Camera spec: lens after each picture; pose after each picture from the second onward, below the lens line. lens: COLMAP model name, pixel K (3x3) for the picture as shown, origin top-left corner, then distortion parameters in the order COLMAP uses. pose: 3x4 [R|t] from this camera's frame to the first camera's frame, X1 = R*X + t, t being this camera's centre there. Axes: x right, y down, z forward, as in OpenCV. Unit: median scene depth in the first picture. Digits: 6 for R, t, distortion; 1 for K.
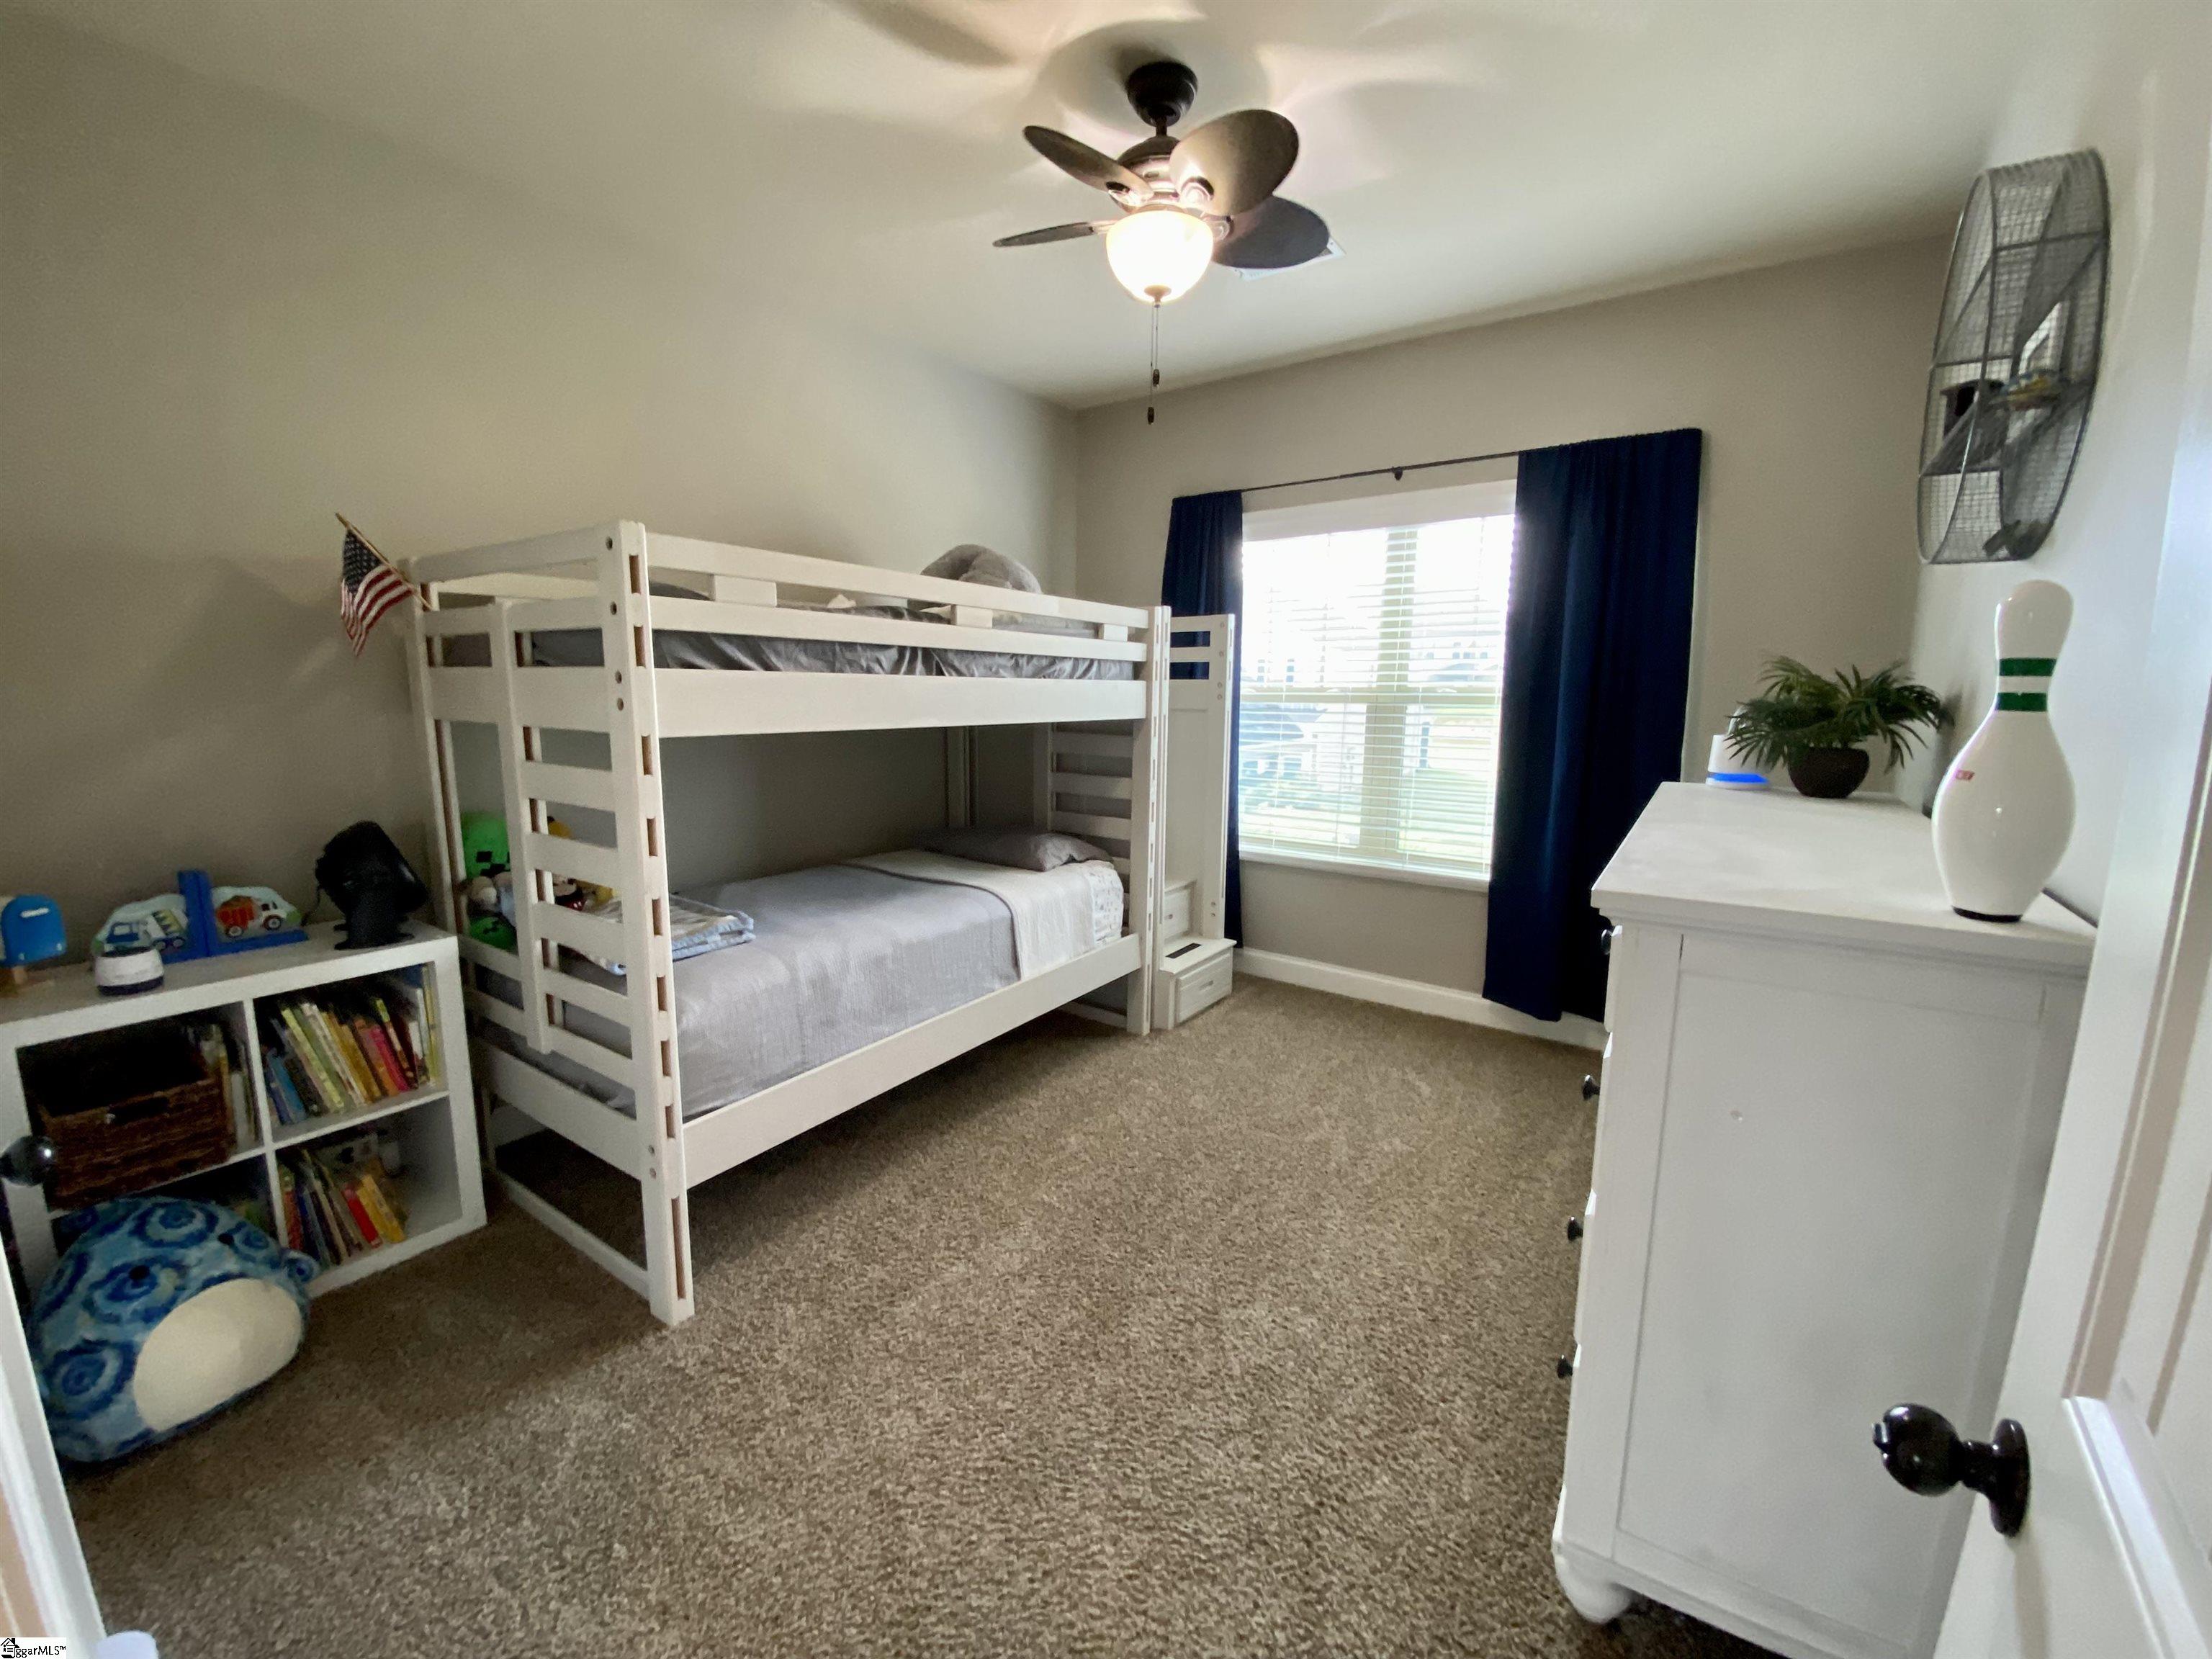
lens RADIAL K [[904.2, 0, 1100.9], [0, 904.2, 826.8], [0, 0, 1]] dist [-0.010987, -0.005973]
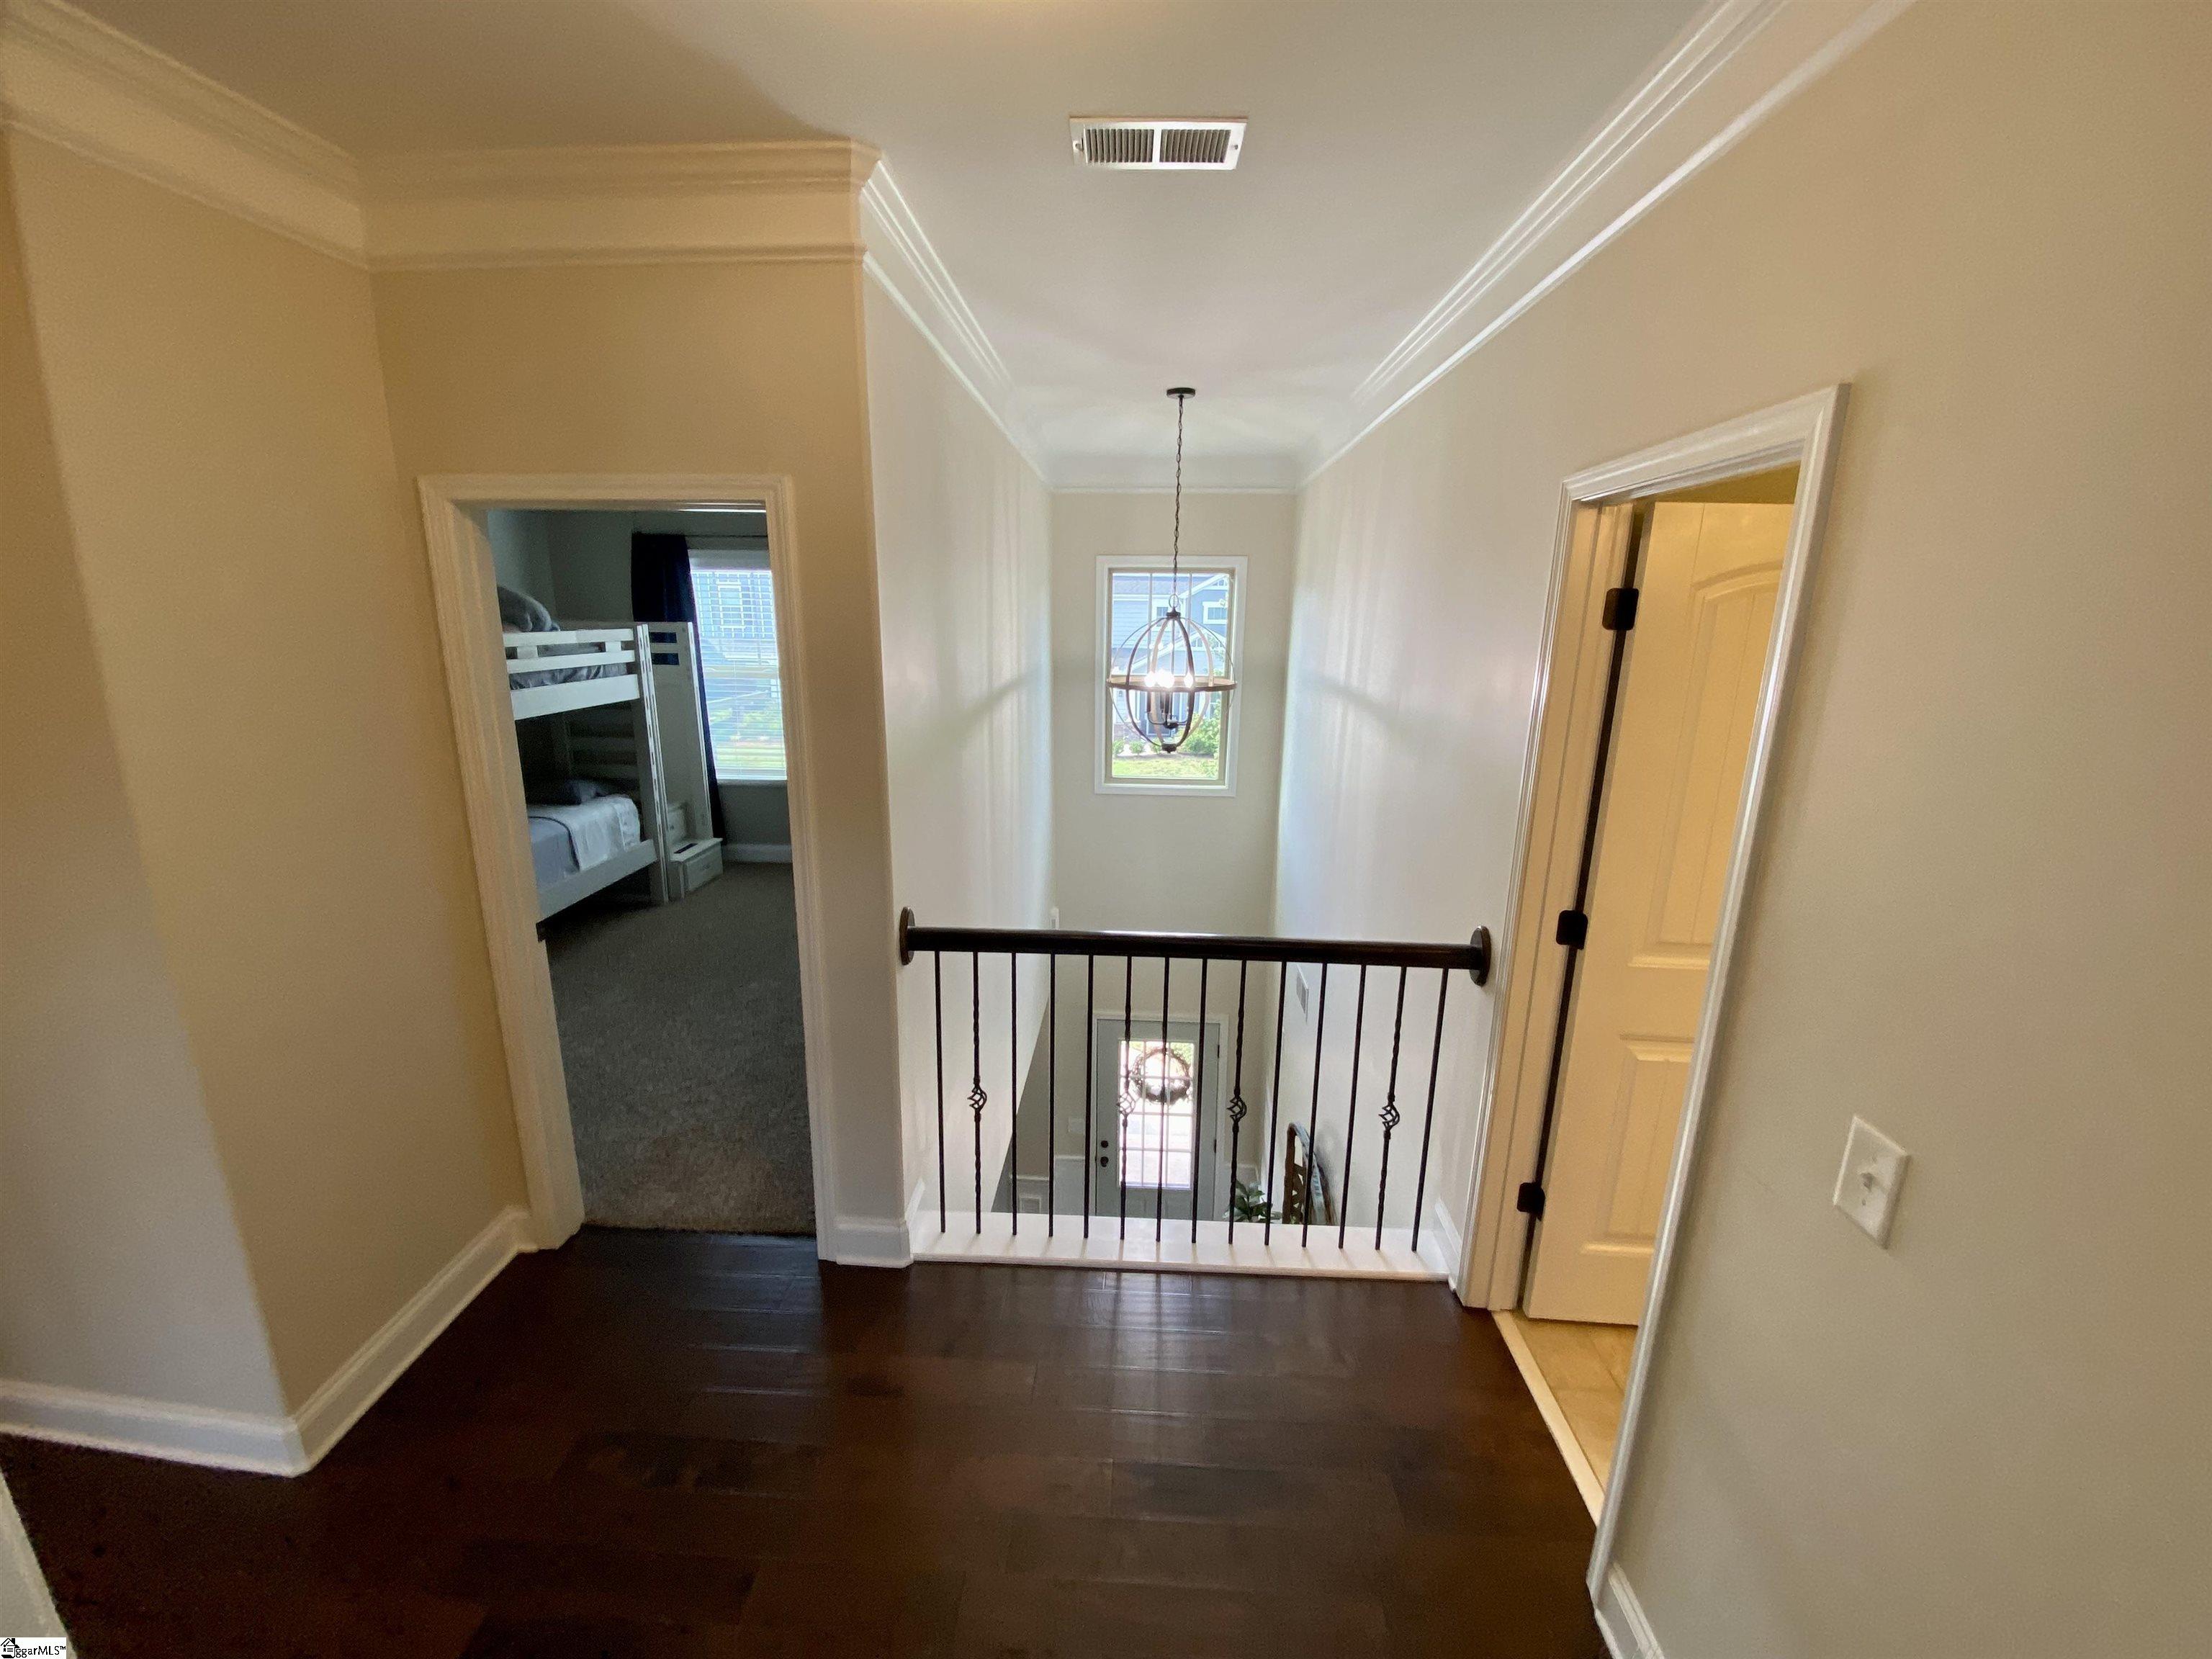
lens RADIAL K [[904.2, 0, 1097.6], [0, 904.2, 833.1], [0, 0, 1]] dist [-0.010987, -0.005973]
pose [[0.854607, -0.127351, 0.503417, -0.084378], [0.081271, 0.990316, 0.112556, -0.002202], [-0.512876, -0.055278, 0.856681, -0.718375]]
